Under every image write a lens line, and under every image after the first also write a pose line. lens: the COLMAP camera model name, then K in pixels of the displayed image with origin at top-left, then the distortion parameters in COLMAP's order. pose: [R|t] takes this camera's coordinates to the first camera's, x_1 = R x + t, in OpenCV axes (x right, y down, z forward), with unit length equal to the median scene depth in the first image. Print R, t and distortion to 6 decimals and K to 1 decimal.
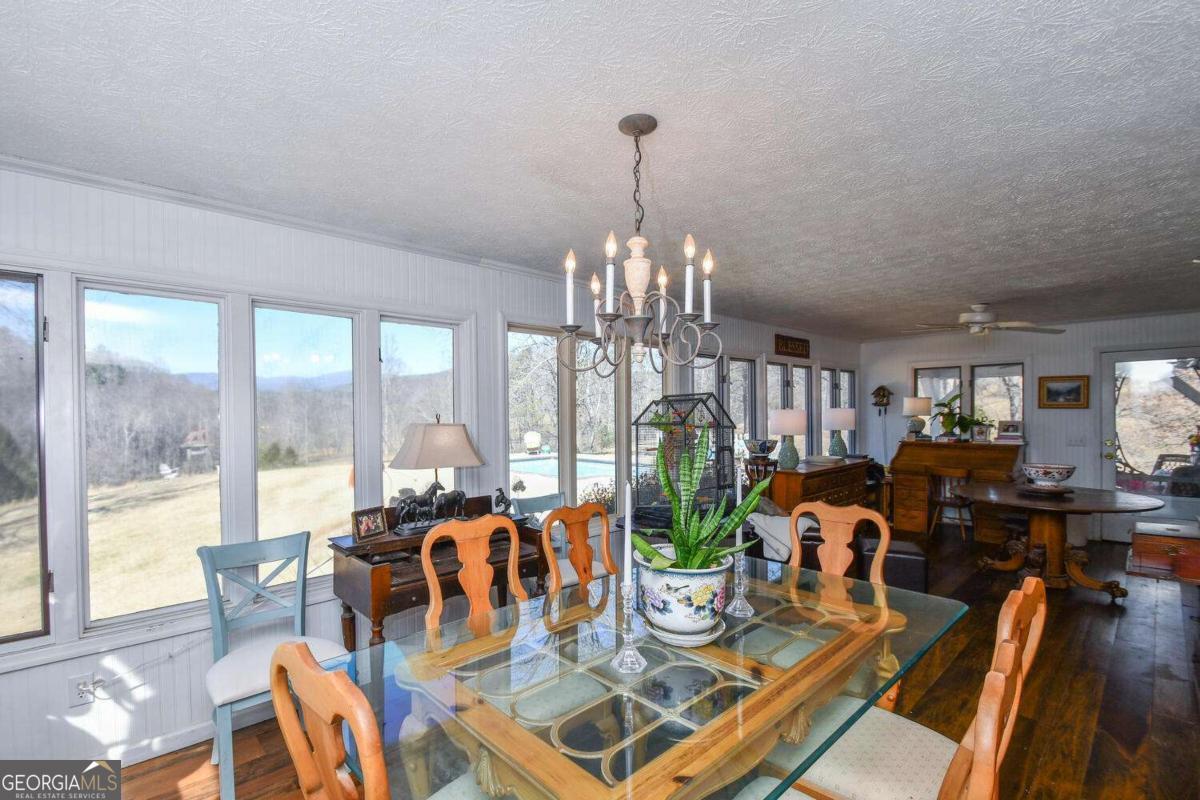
lens RADIAL K [[543.2, 0, 593.9], [0, 543.2, 405.0], [0, 0, 1]] dist [0.003669, -0.009513]
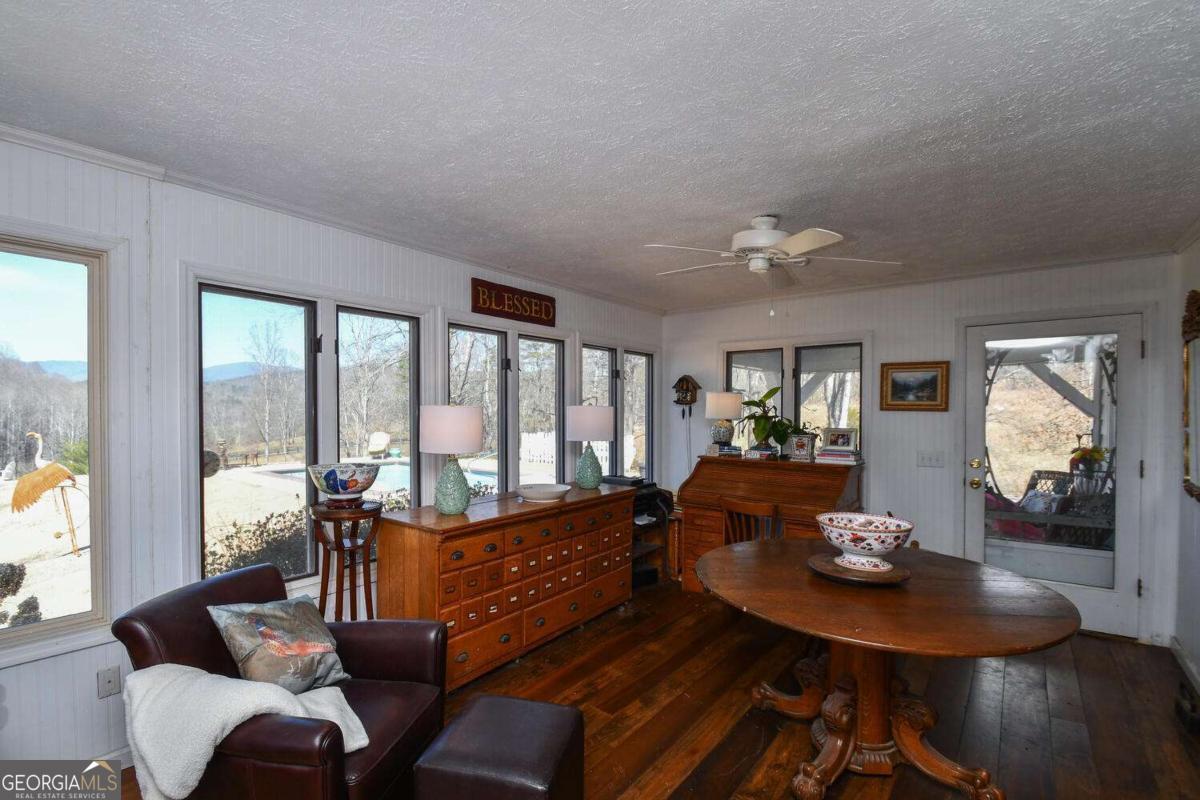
lens RADIAL K [[543.2, 0, 591.0], [0, 543.2, 406.3], [0, 0, 1]] dist [0.003669, -0.009513]
pose [[0.989715, 0.013124, 0.142450, 0.345592], [-0.013693, 0.999902, 0.003012, 0.004038], [-0.142397, -0.004932, 0.989797, 0.360840]]
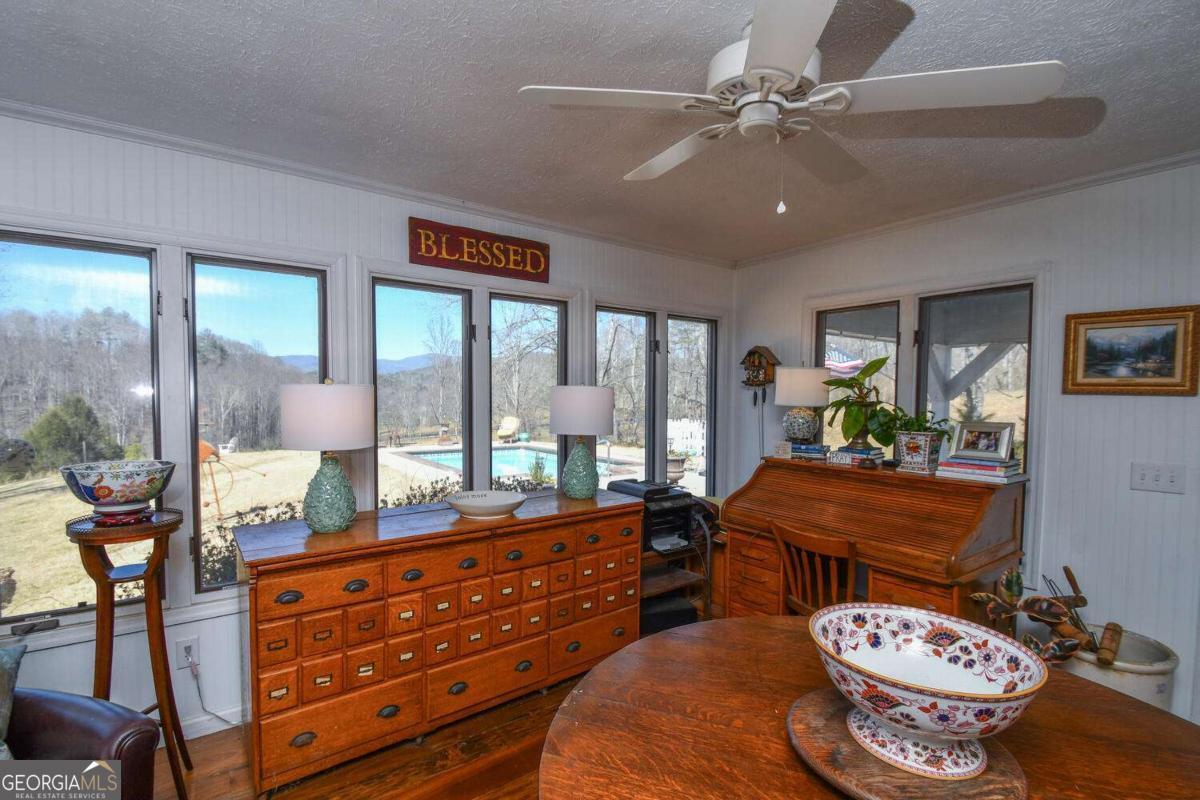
lens RADIAL K [[543.2, 0, 588.5], [0, 543.2, 409.4], [0, 0, 1]] dist [0.003669, -0.009513]
pose [[0.989941, 0.018653, -0.140245, 0.495360], [-0.013472, 0.999194, 0.037801, 0.007258], [0.140837, -0.035532, 0.989395, 0.517492]]
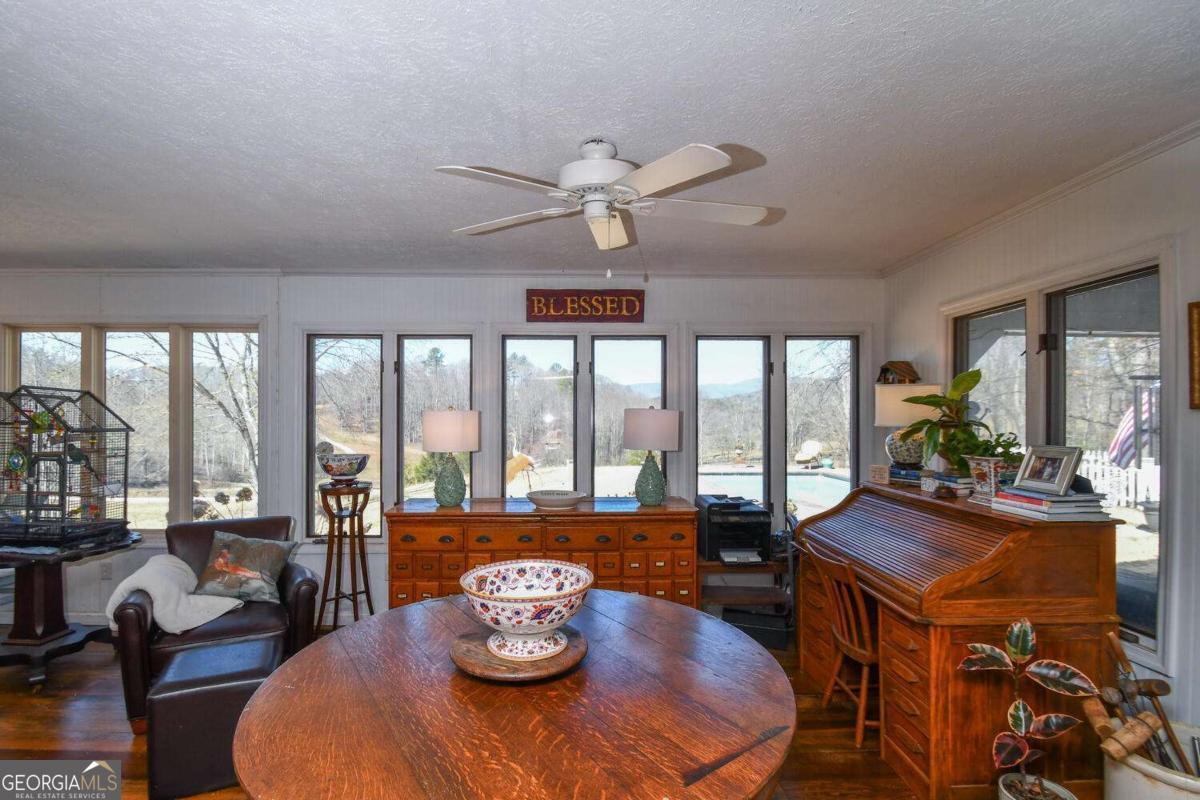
lens RADIAL K [[557.4, 0, 588.7], [0, 557.4, 408.1], [0, 0, 1]] dist [-0.003062, -0.000350]
pose [[0.734190, -0.002578, -0.678940, 0.741832], [0.000257, 0.999994, -0.003520, 0.006459], [0.678944, 0.002410, 0.734186, 0.523428]]
